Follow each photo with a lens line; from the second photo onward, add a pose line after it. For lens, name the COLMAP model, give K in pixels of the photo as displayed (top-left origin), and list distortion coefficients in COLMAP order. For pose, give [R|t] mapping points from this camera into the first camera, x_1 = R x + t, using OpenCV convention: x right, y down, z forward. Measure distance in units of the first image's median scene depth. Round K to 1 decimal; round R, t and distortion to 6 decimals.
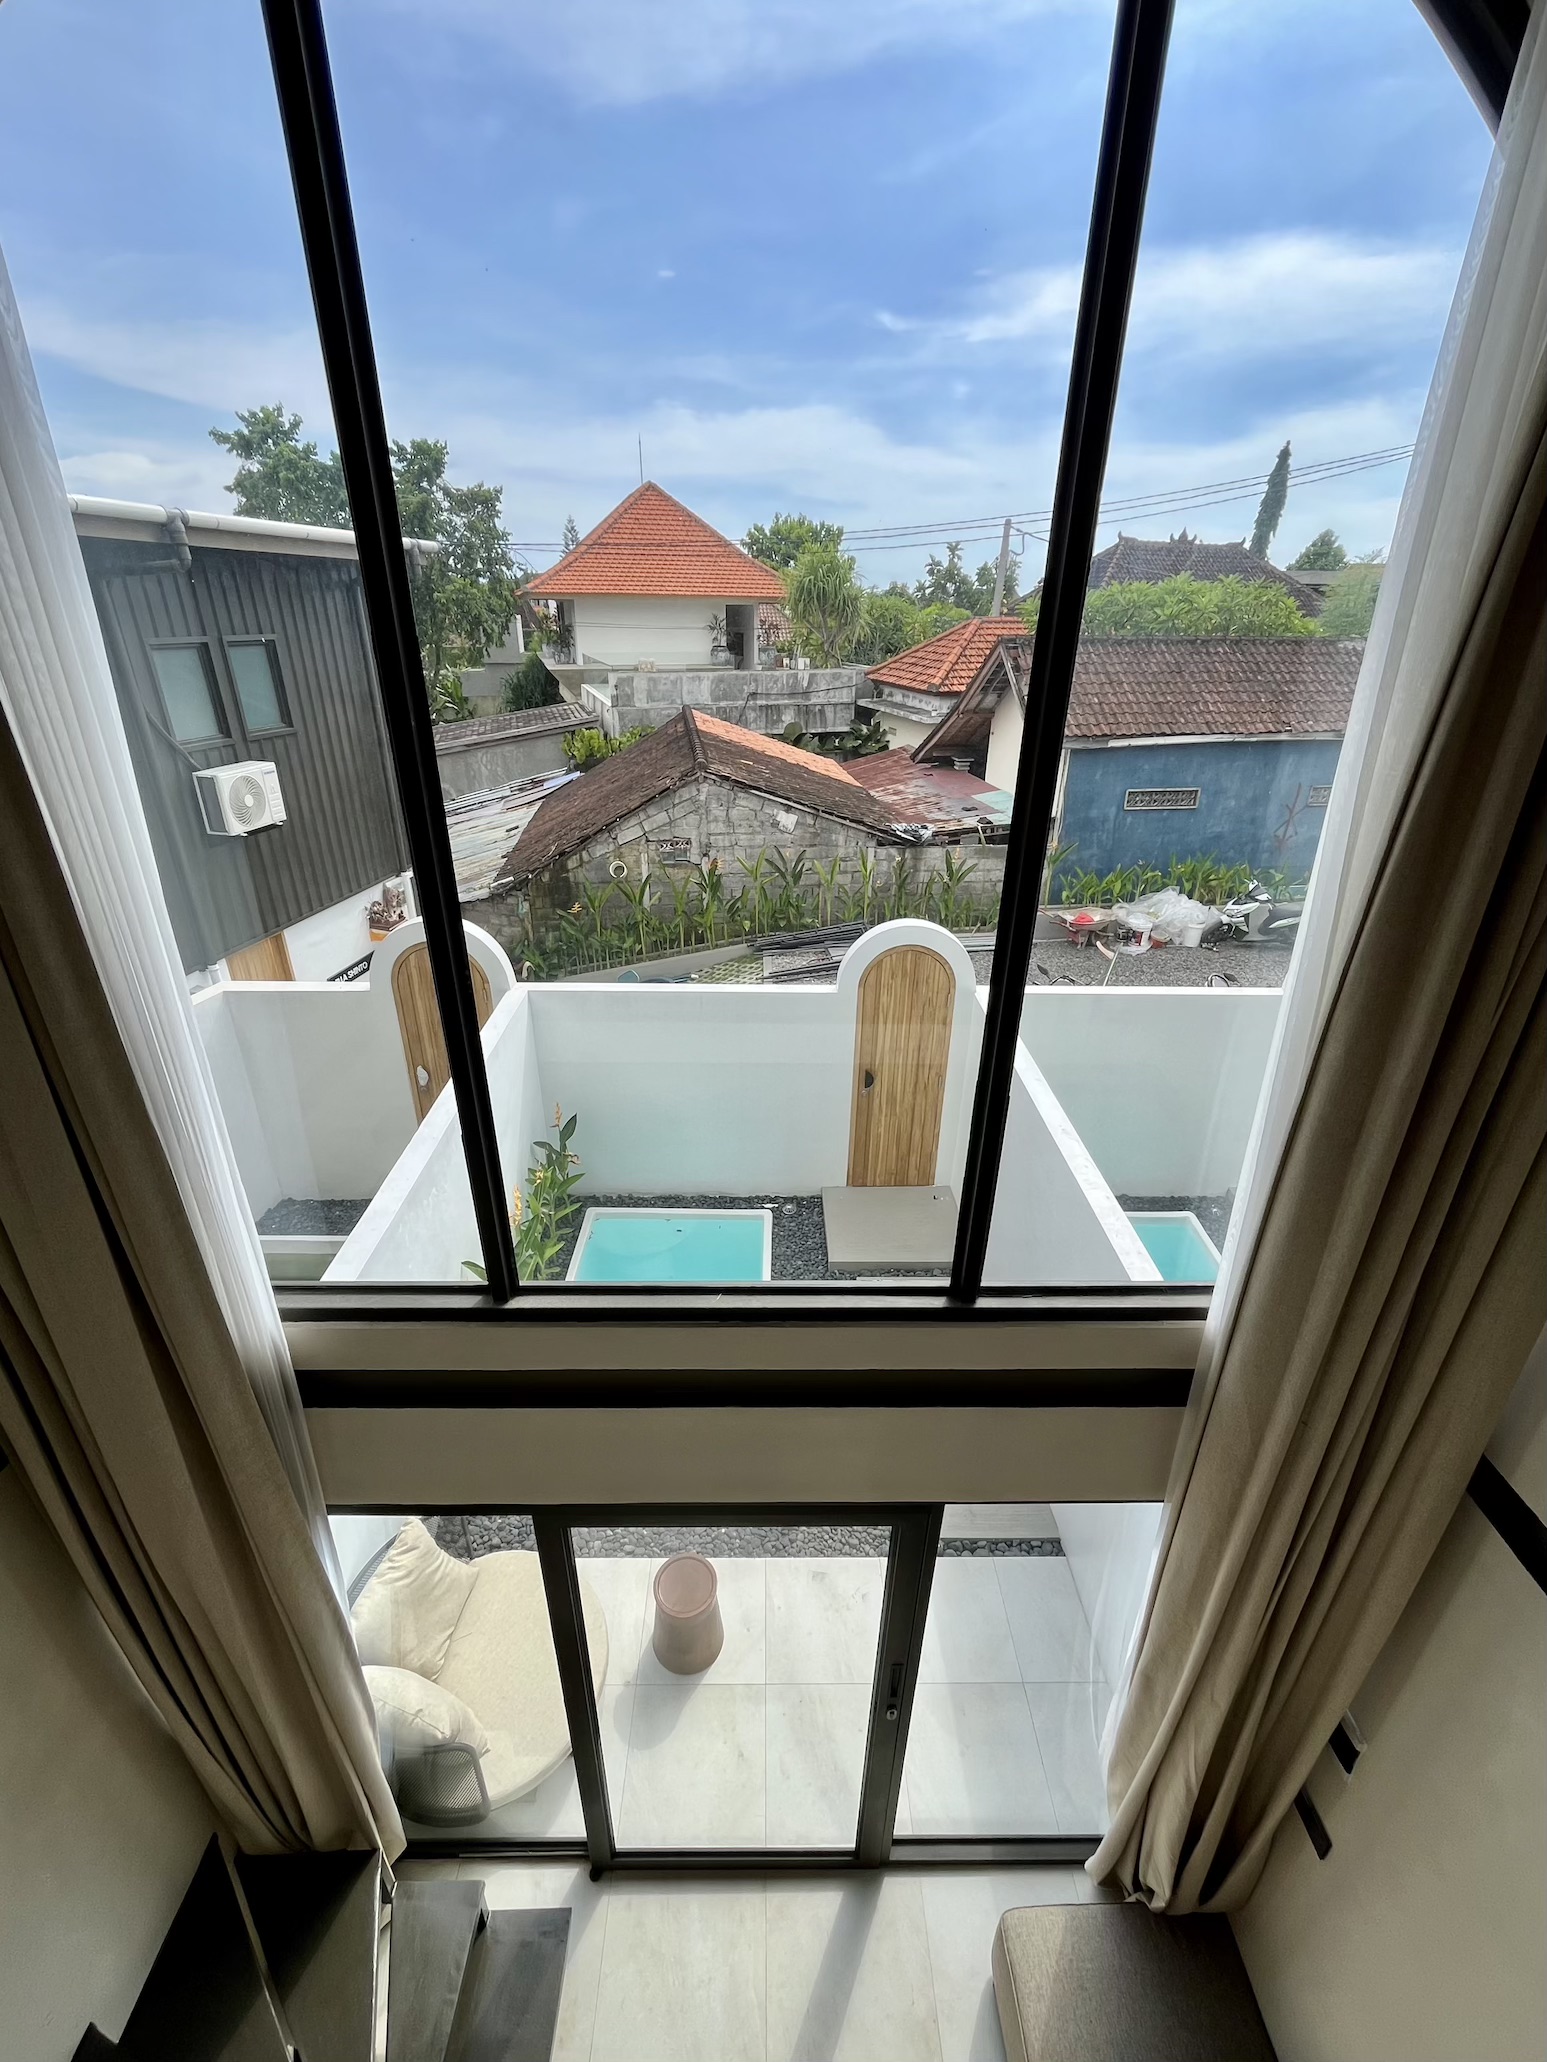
lens RADIAL K [[865.9, 0, 773.9], [0, 865.9, 1029.0], [0, 0, 1]] dist [-0.001485, -0.000411]
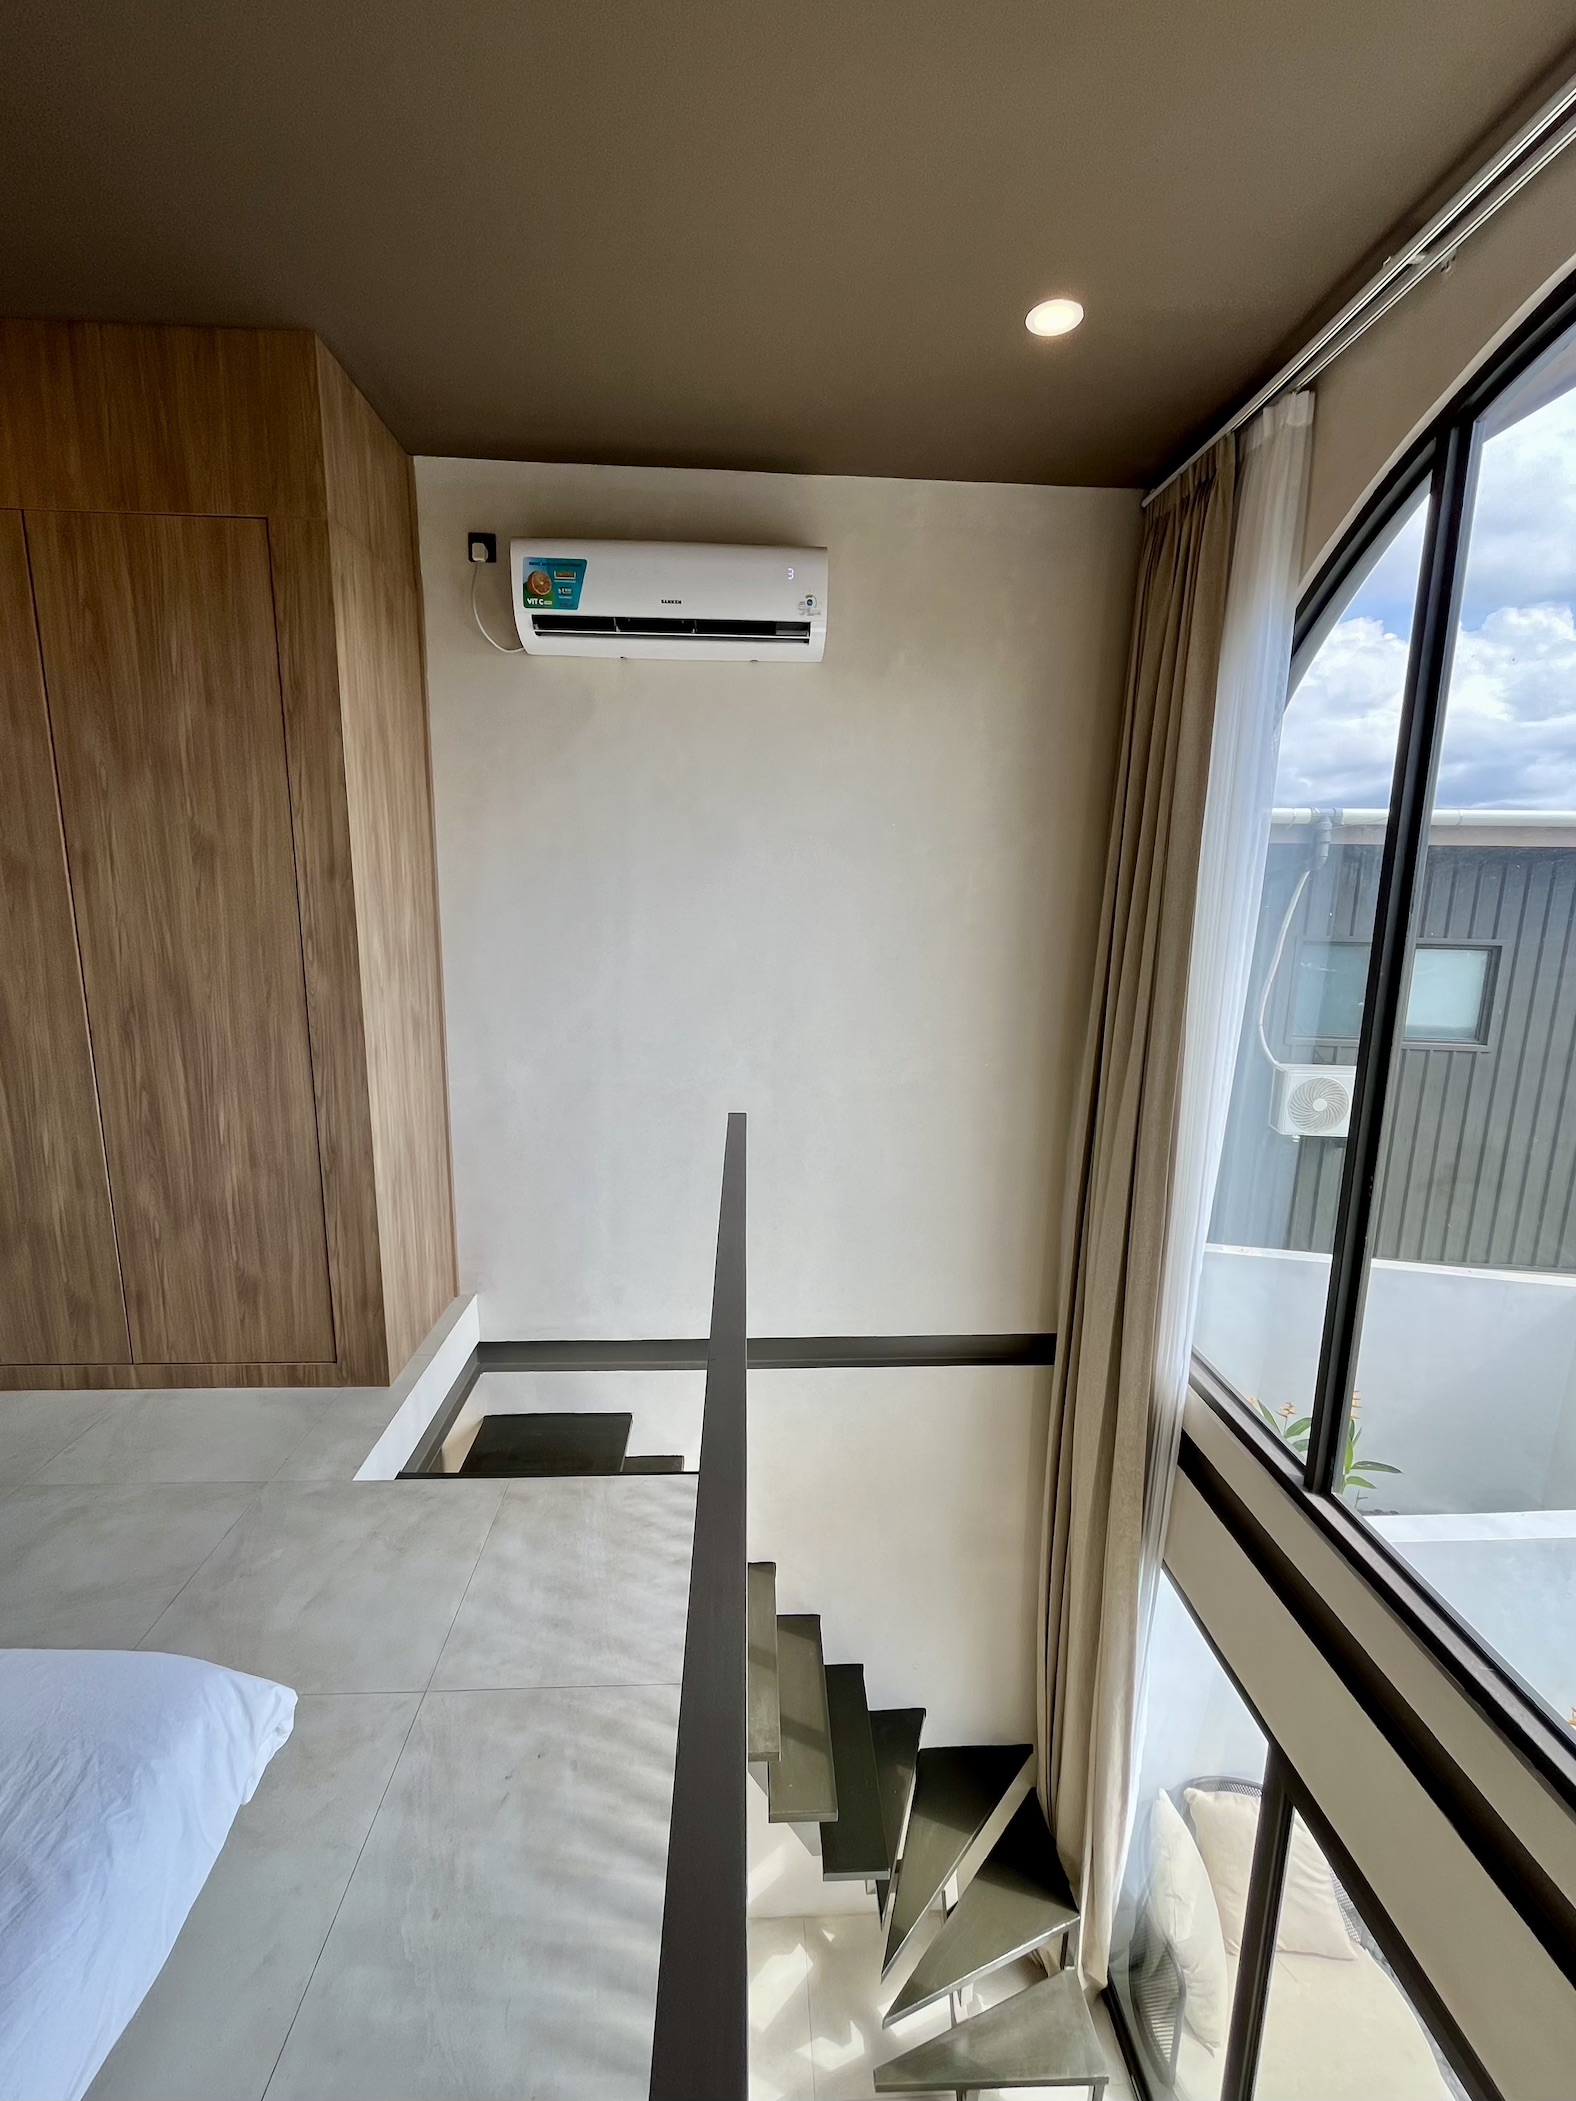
lens RADIAL K [[862.5, 0, 788.0], [0, 862.5, 1050.5], [0, 0, 1]] dist [0.000203, 0.000055]
pose [[0.042870, 0.167240, -0.984984, 0.095401], [-0.452562, 0.882193, 0.130090, -0.001381], [0.890702, 0.440189, 0.113506, 0.011669]]
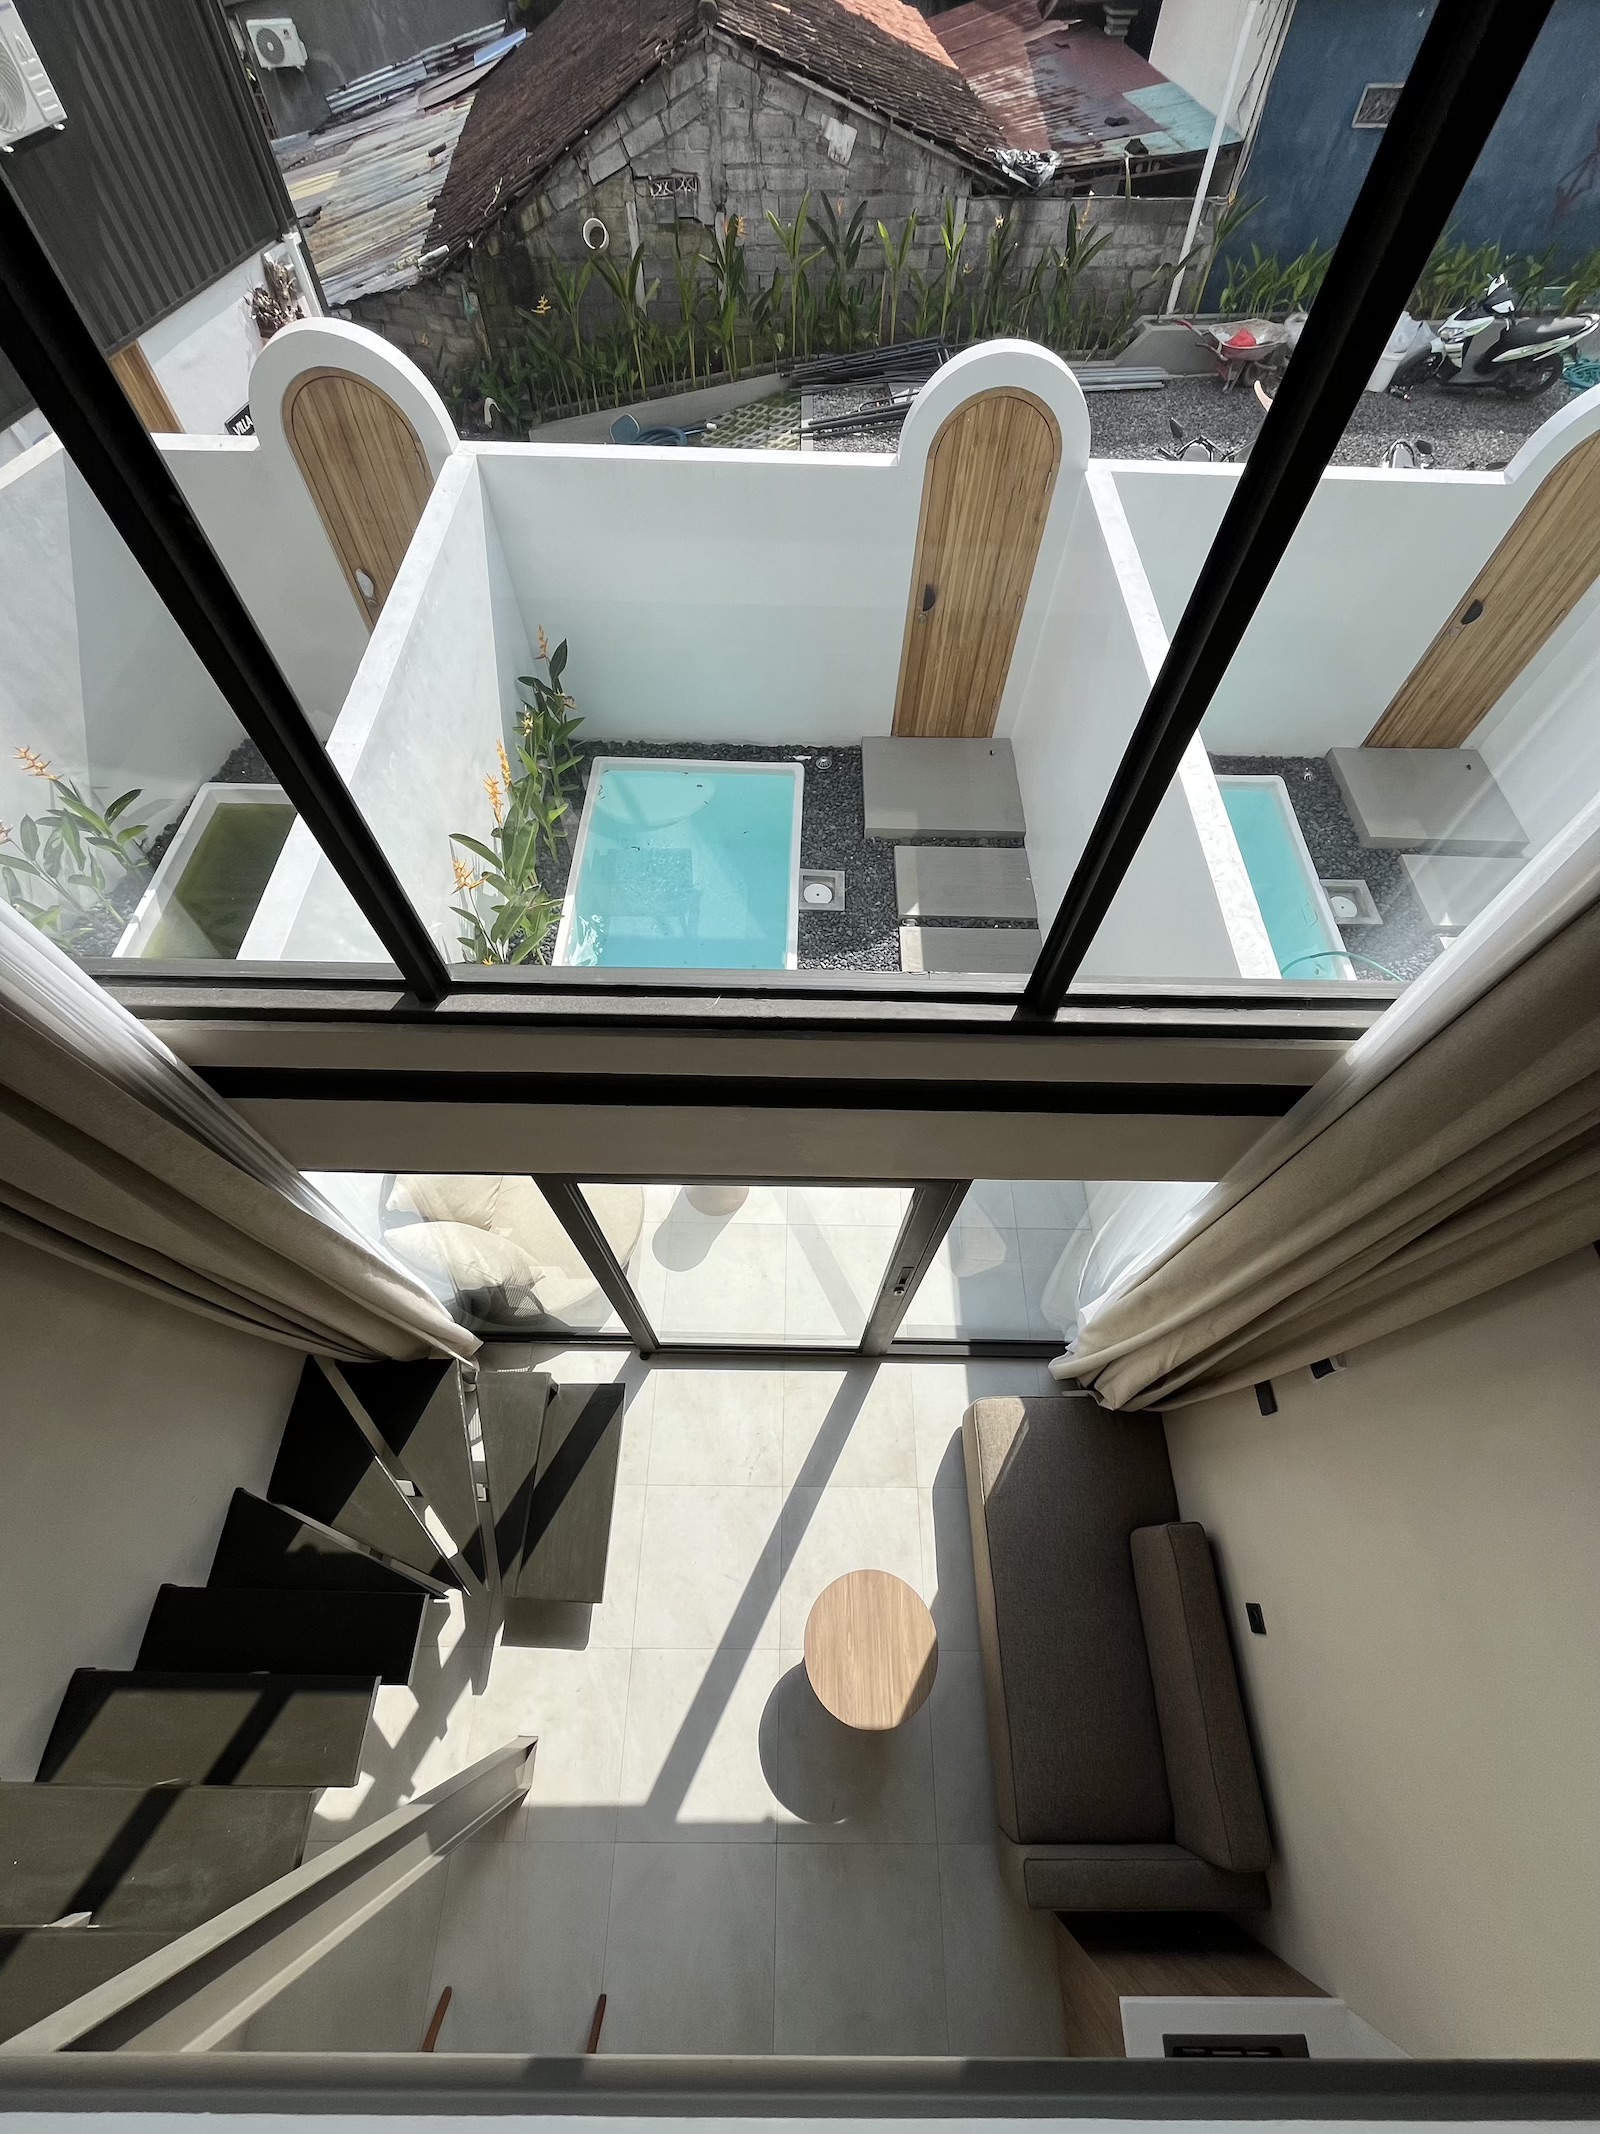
lens RADIAL K [[864.8, 0, 802.0], [0, 864.8, 1067.2], [0, 0, 1]] dist [-0.002782, -0.000070]
pose [[0.999756, 0.022061, -0.001261, 0.002043], [-0.017726, 0.834781, 0.550297, -0.009342], [0.013193, -0.550140, 0.834968, 0.053356]]
